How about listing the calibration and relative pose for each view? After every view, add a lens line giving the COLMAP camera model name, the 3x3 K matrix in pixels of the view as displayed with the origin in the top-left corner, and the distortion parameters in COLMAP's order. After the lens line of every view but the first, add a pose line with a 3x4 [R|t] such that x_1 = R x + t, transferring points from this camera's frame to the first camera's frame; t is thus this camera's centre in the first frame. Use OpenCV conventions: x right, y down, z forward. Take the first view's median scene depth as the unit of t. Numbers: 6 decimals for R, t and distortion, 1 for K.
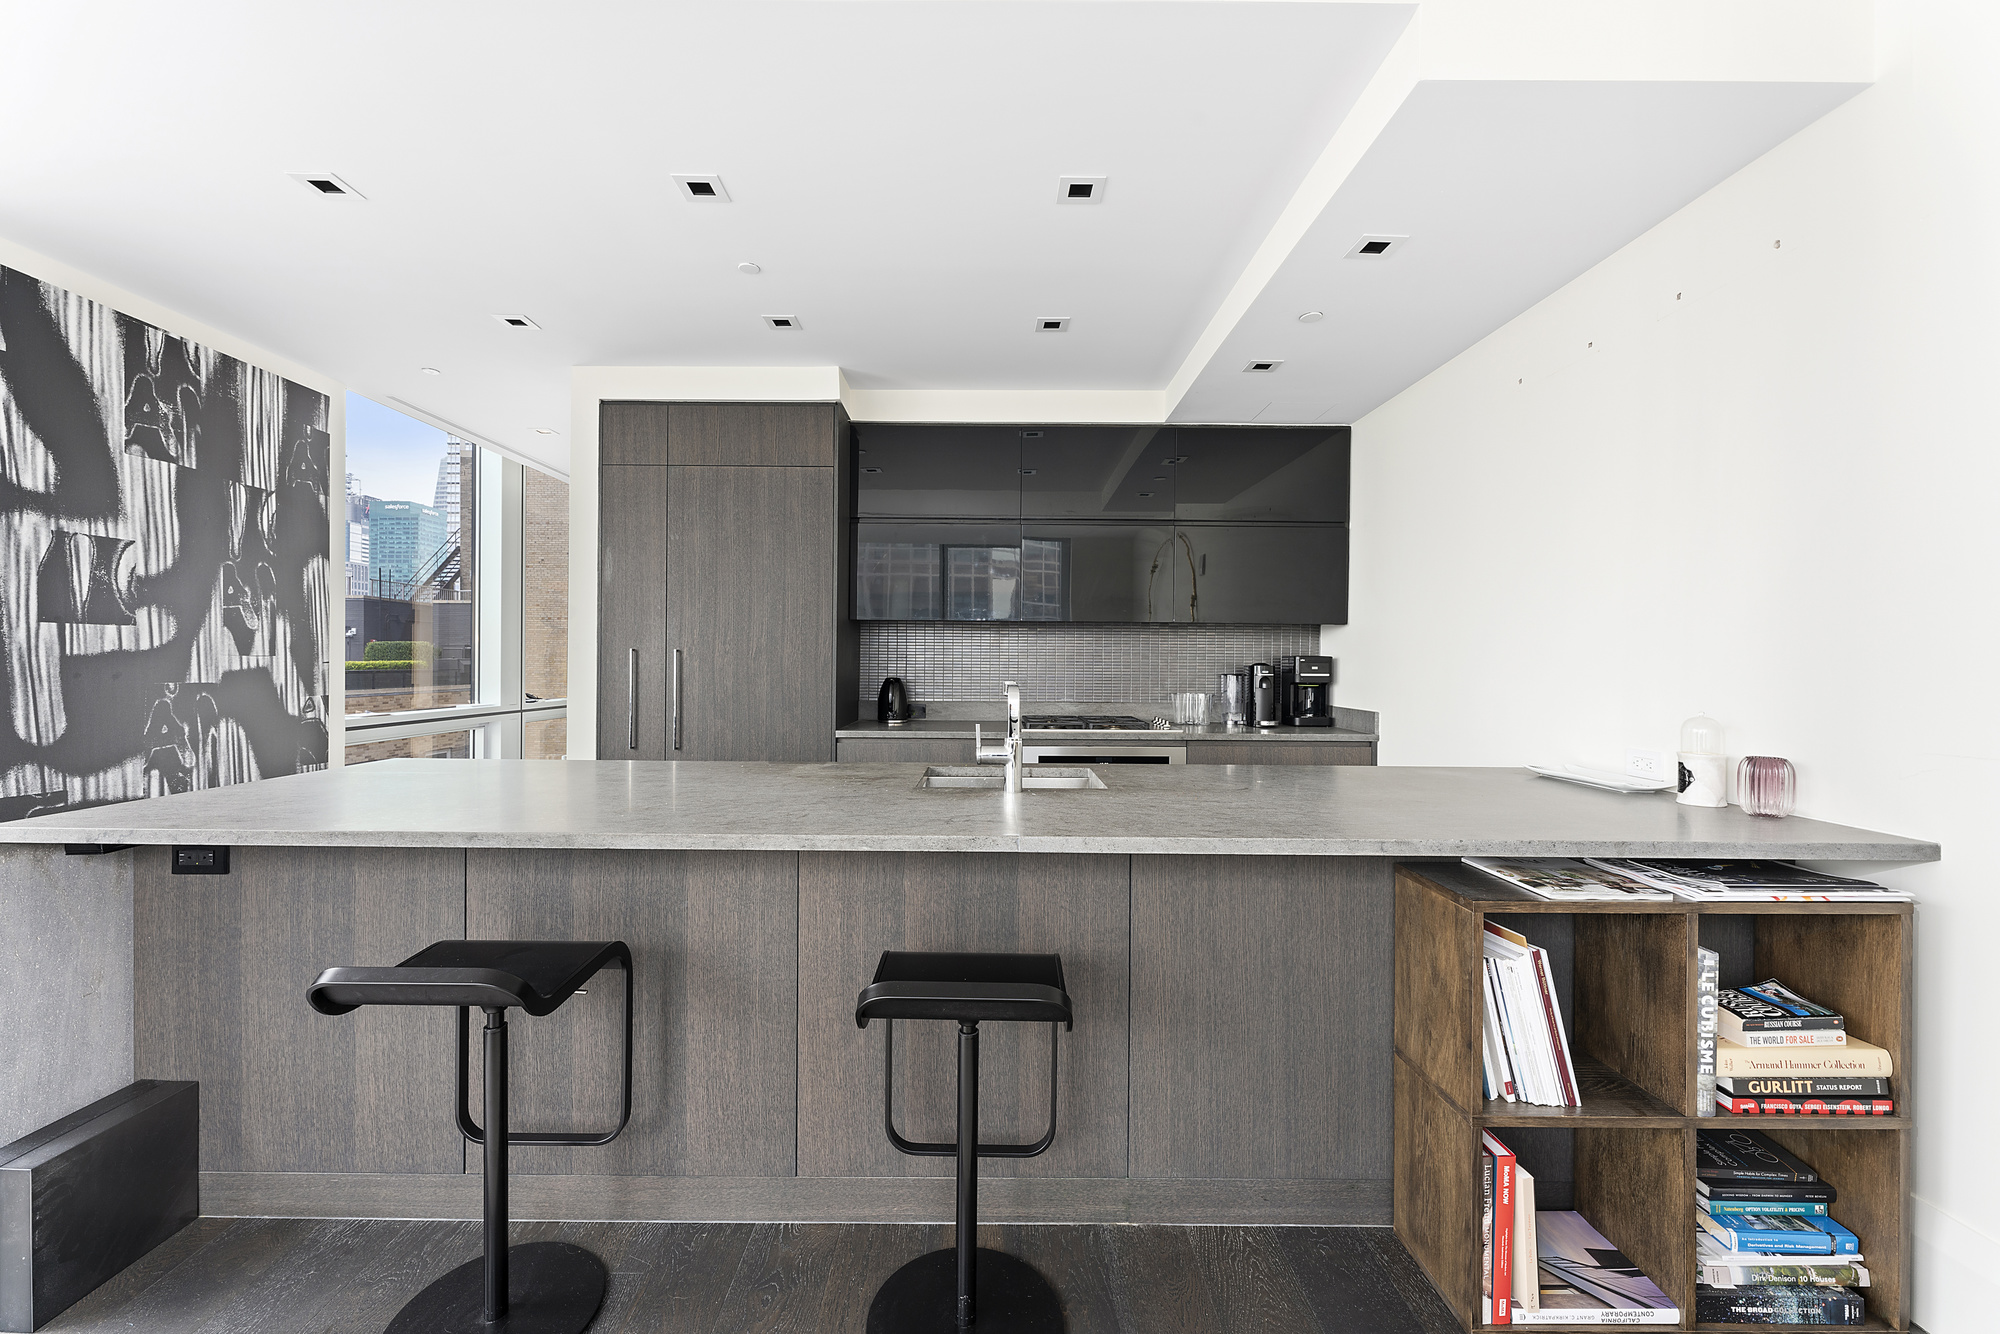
lens RADIAL K [[799.4, 0, 995.6], [0, 799.4, 669.7], [0, 0, 1]] dist [-0.000261, 0.000130]
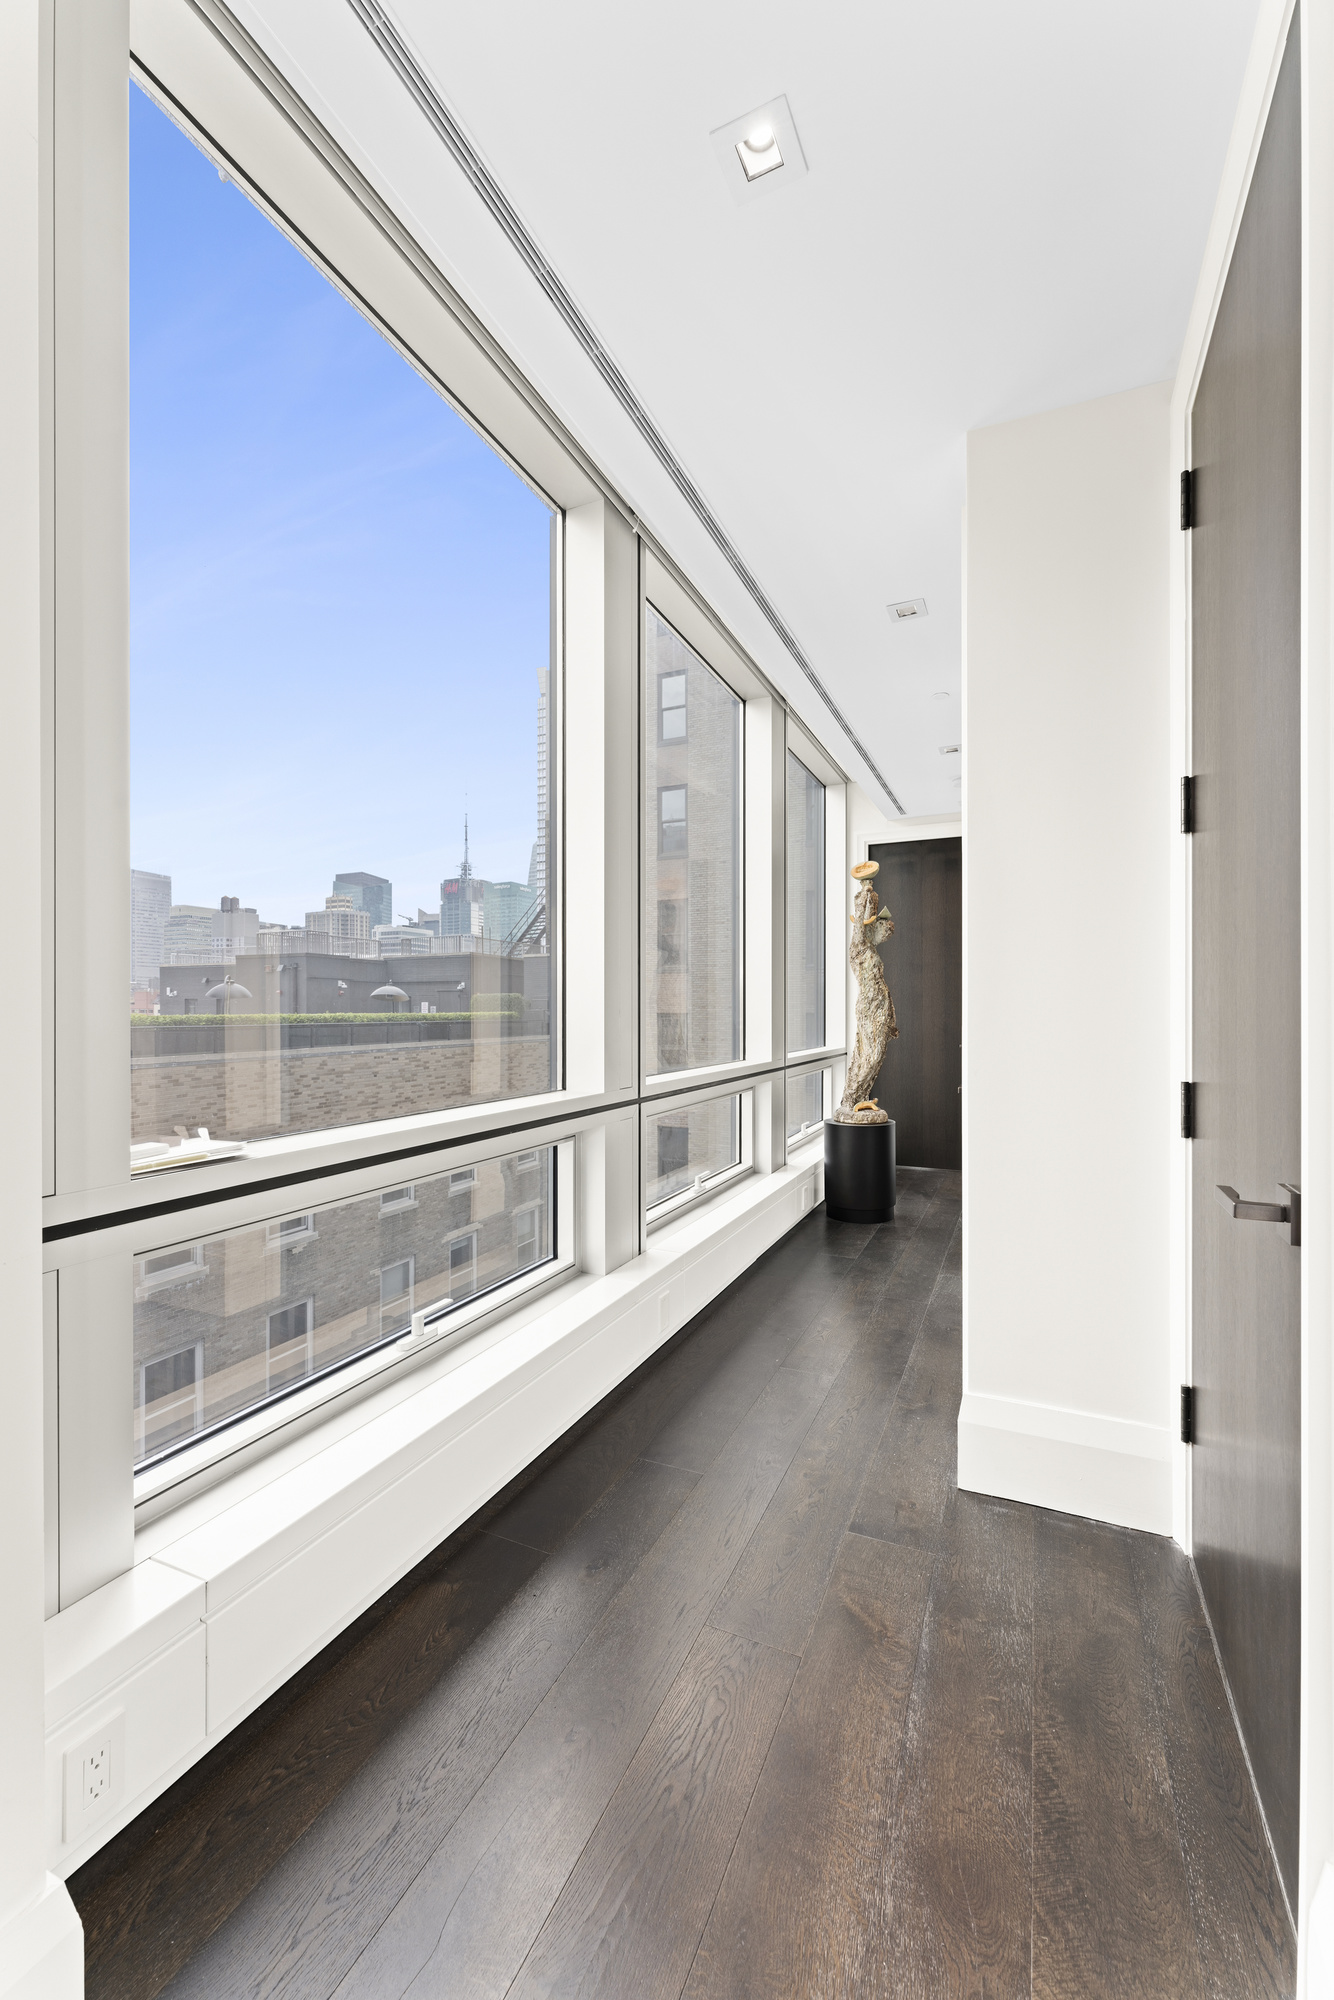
lens RADIAL K [[799.4, 0, 668.6], [0, 799.4, 1010.0], [0, 0, 1]] dist [-0.000261, 0.000130]
pose [[0.904949, -0.012969, -0.425323, -0.070197], [0.008867, 0.999893, -0.011623, 0.000347], [0.425429, 0.006746, 0.904967, 0.107817]]
